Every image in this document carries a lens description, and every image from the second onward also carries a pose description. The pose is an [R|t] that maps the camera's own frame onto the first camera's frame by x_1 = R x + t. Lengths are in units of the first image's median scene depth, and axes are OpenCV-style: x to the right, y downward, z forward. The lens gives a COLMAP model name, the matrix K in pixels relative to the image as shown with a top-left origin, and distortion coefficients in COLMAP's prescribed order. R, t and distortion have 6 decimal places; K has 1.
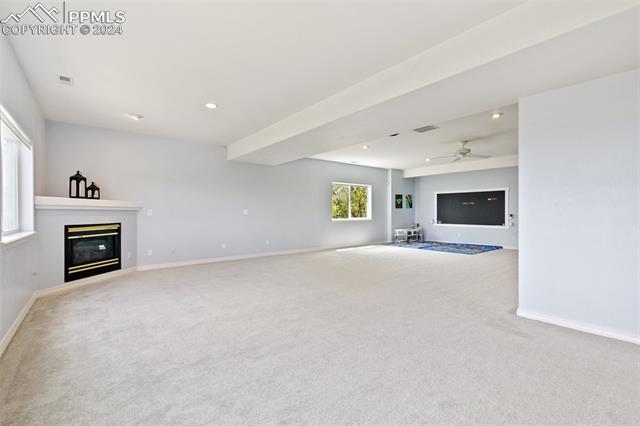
lens RADIAL K [[291.2, 0, 320.0], [0, 291.2, 213.0], [0, 0, 1]] dist [0.002184, 0.000408]
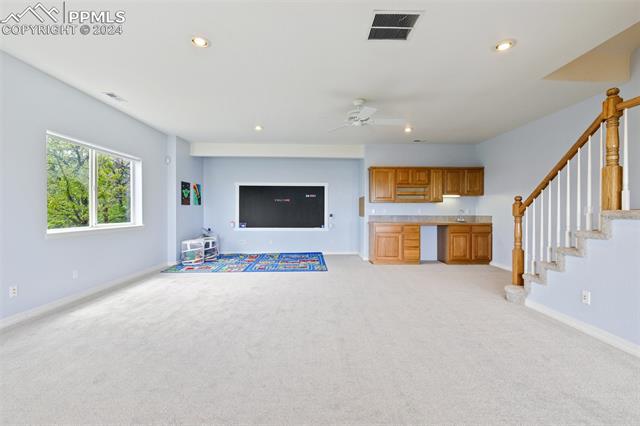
lens RADIAL K [[297.9, 0, 320.0], [0, 297.9, 213.0], [0, 0, 1]] dist [-0.000270, -0.000065]
pose [[0.589465, -0.006298, 0.807769, -0.063348], [-0.001190, 0.999962, 0.008665, -0.005686], [-0.807793, -0.006069, 0.589435, 0.425399]]
